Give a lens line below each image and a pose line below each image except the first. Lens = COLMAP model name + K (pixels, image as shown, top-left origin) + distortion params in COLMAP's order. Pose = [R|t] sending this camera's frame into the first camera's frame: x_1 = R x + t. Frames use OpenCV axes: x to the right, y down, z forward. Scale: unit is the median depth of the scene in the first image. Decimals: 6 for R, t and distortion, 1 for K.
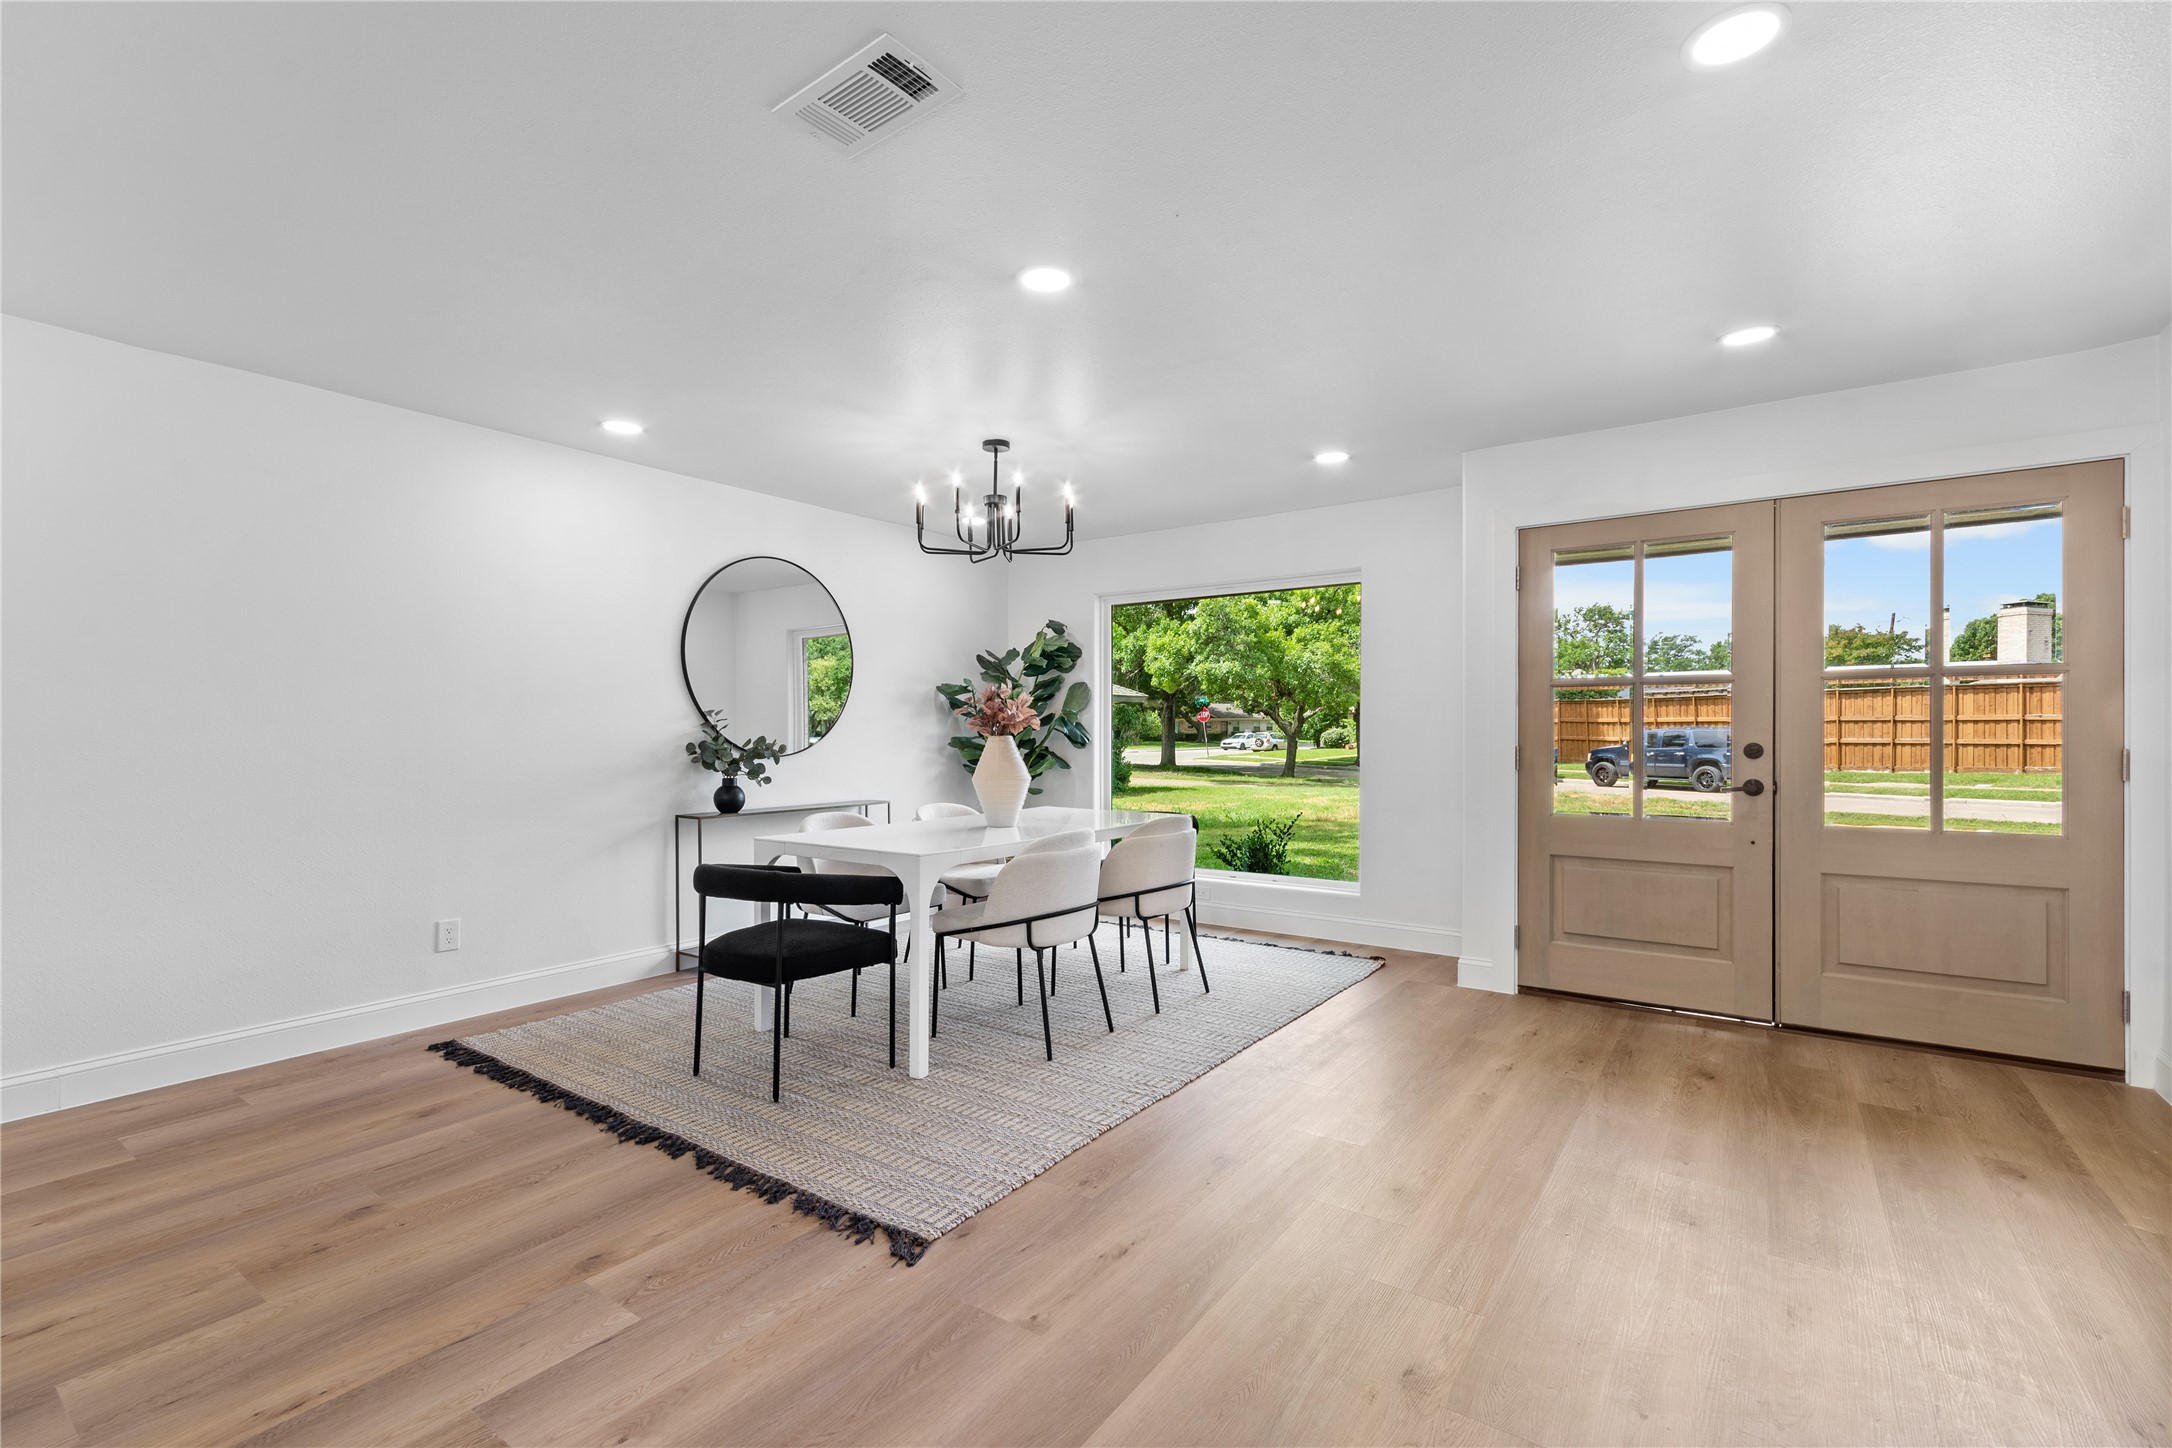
lens RADIAL K [[954.9, 0, 1089.0], [0, 954.9, 731.9], [0, 0, 1]] dist [-0.000790, 0.000150]
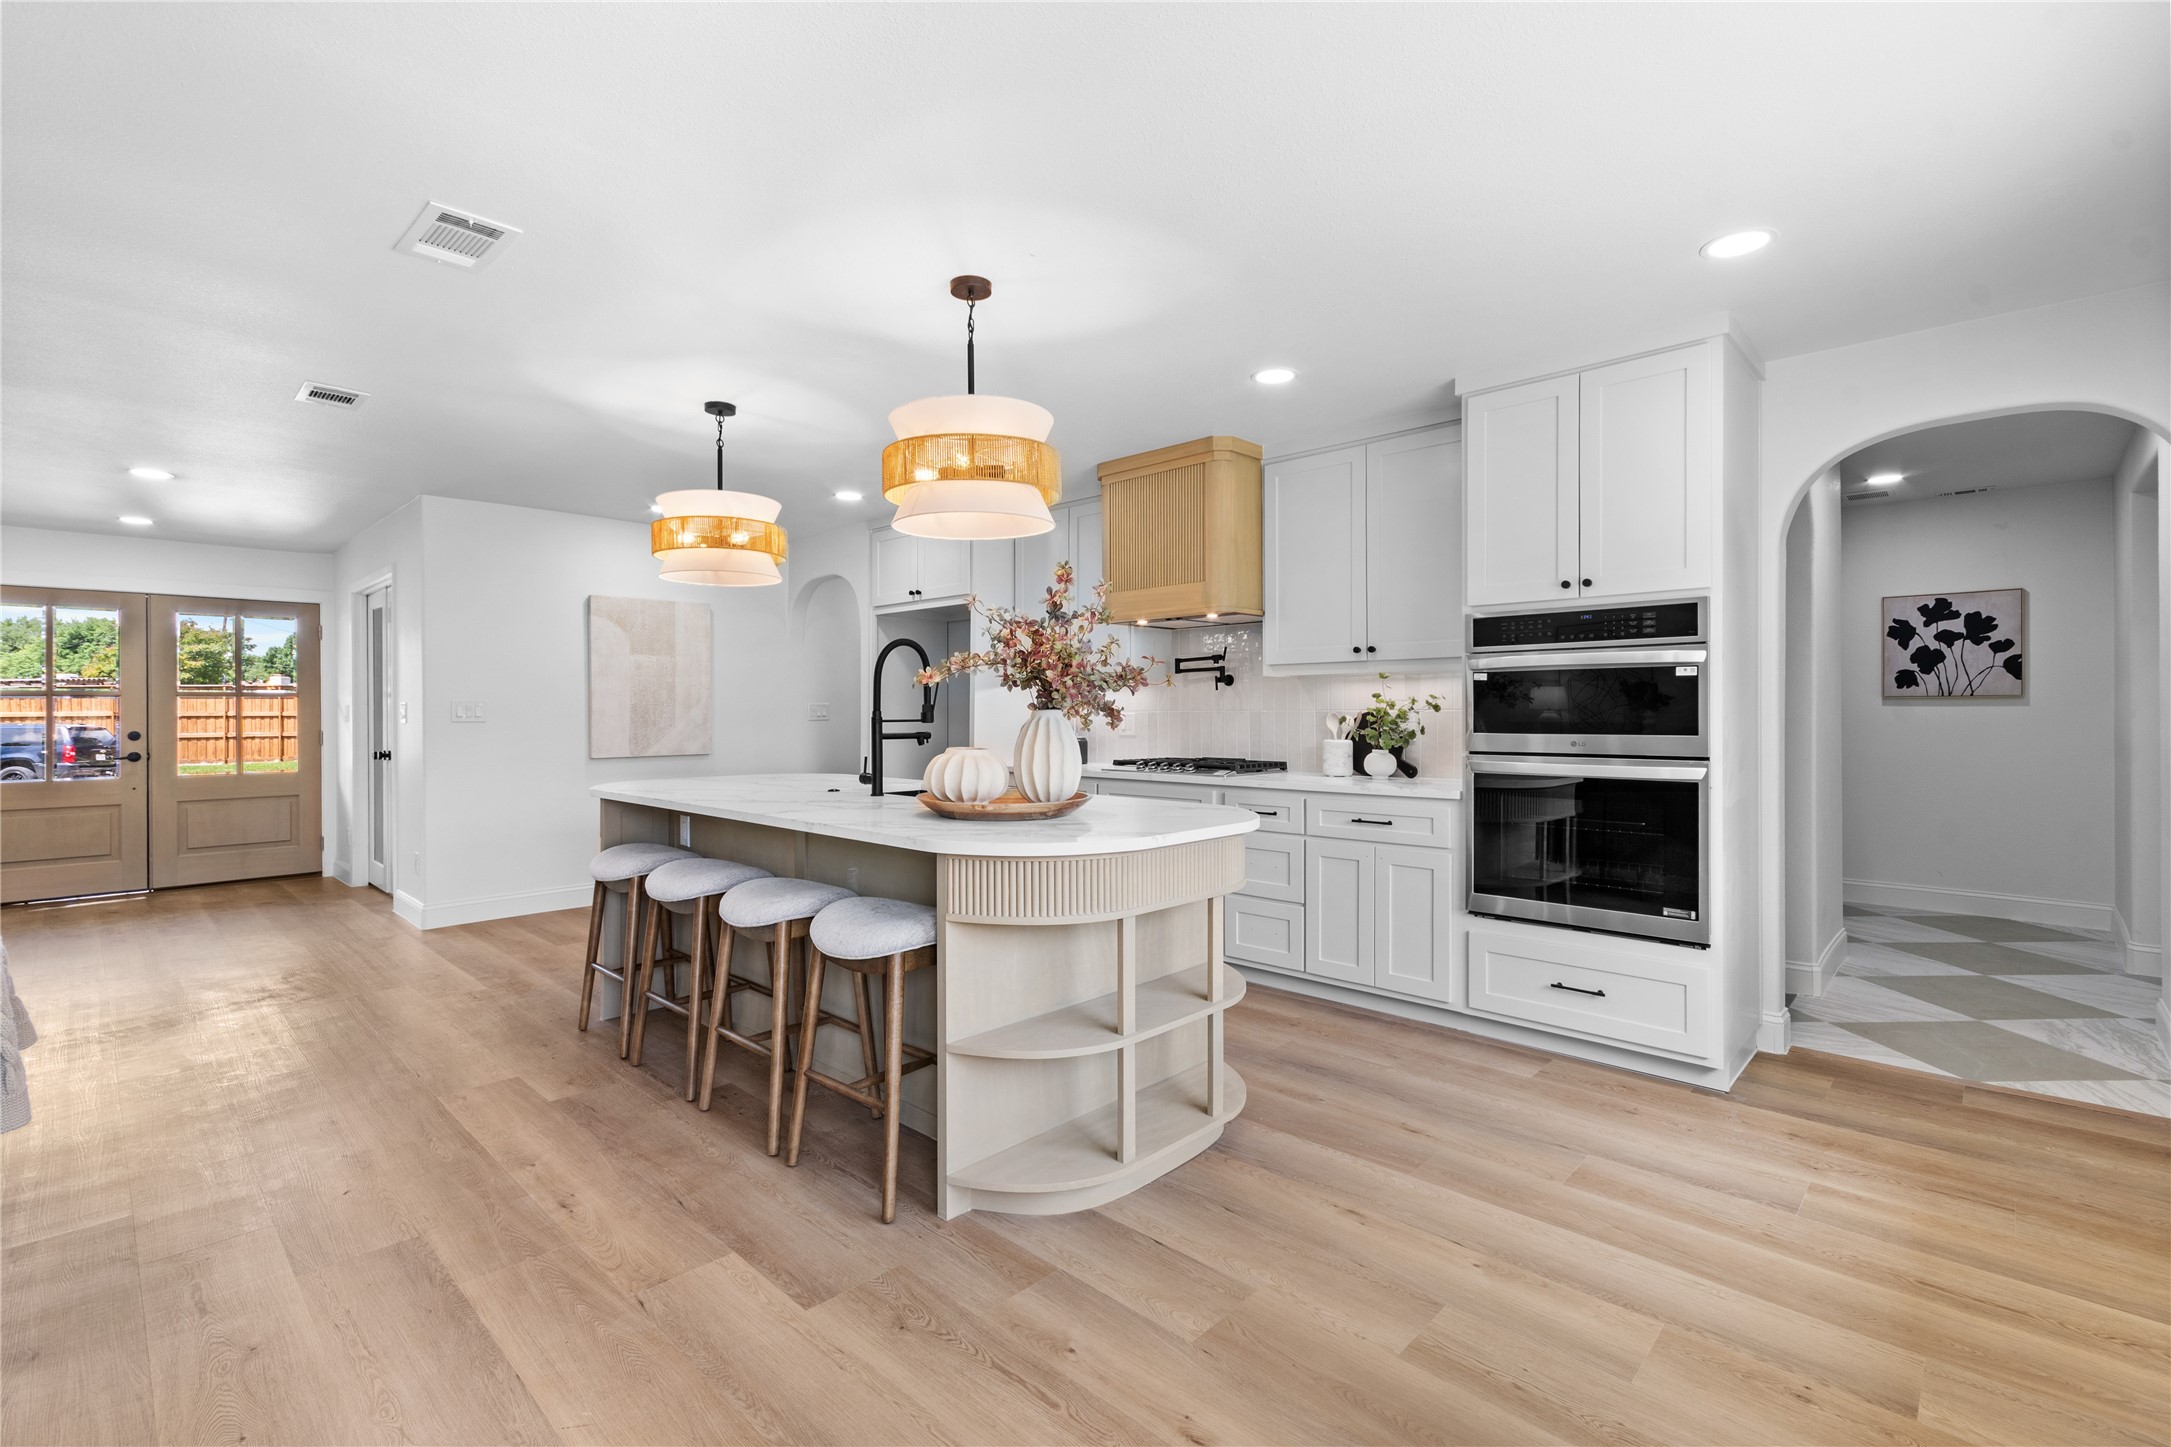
lens RADIAL K [[977.9, 0, 1087.0], [0, 977.9, 717.3], [0, 0, 1]] dist [0.003567, 0.000428]
pose [[0.150980, -0.000341, 0.988537, -0.965643], [0.010461, 0.999944, -0.001253, 0.007365], [-0.988481, 0.010530, 0.150975, -1.177127]]
